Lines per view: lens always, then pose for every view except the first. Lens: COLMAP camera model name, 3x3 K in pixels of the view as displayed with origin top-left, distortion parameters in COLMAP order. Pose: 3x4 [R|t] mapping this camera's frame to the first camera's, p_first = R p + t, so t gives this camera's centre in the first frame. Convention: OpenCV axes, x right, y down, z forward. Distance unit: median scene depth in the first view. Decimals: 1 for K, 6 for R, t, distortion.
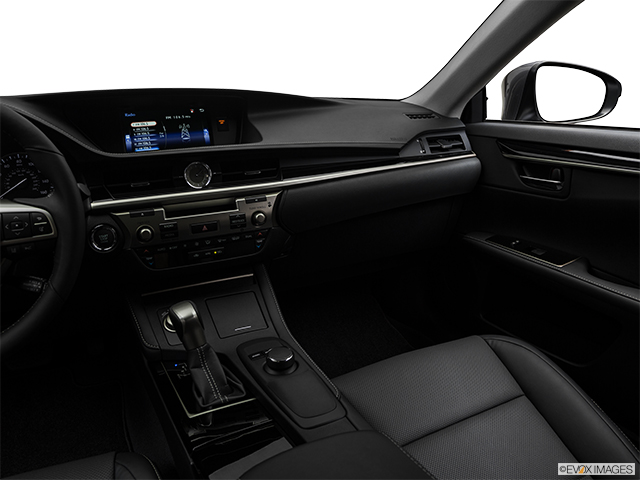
lens RADIAL K [[487.5, 0, 328.3], [0, 487.5, 237.2], [0, 0, 1]] dist [-0.118758, 0.035251]
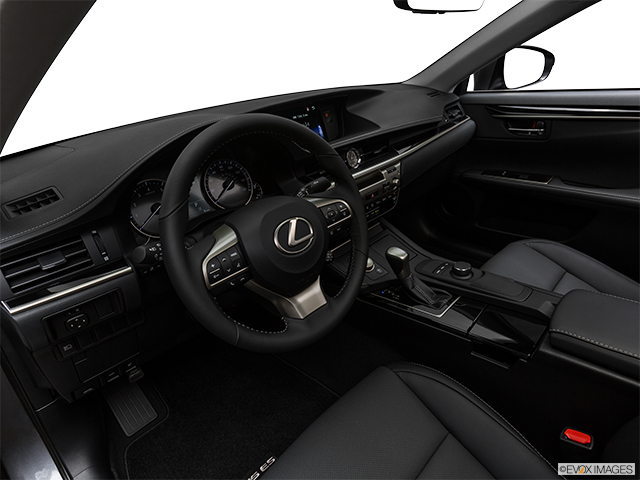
lens RADIAL K [[374.8, 0, 317.7], [0, 374.8, 238.9], [0, 0, 1]] dist [-0.024762, -0.001338]
pose [[0.949566, -0.198038, 0.243115, -0.593984], [0.162377, 0.973826, 0.159048, -0.080827], [-0.268249, -0.111550, 0.956869, -0.015723]]
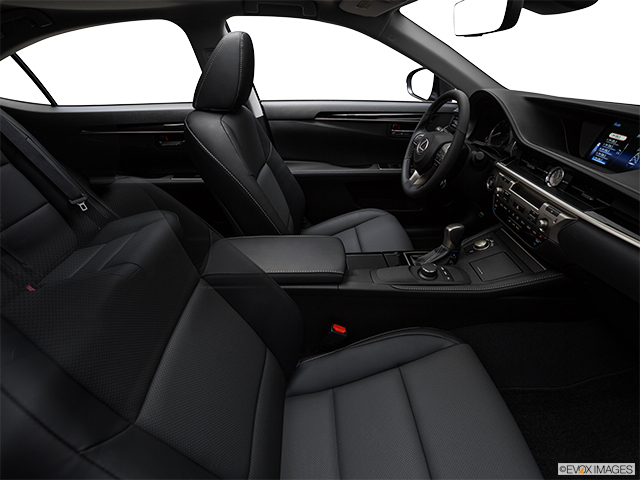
lens RADIAL K [[325.5, 0, 324.4], [0, 325.5, 237.9], [0, 0, 1]] dist [-0.053013, 0.010704]
pose [[-0.440198, 0.447785, -0.778277, 0.667505], [-0.273162, 0.758903, 0.591141, -0.302508], [0.855341, 0.472815, -0.211750, 0.637697]]
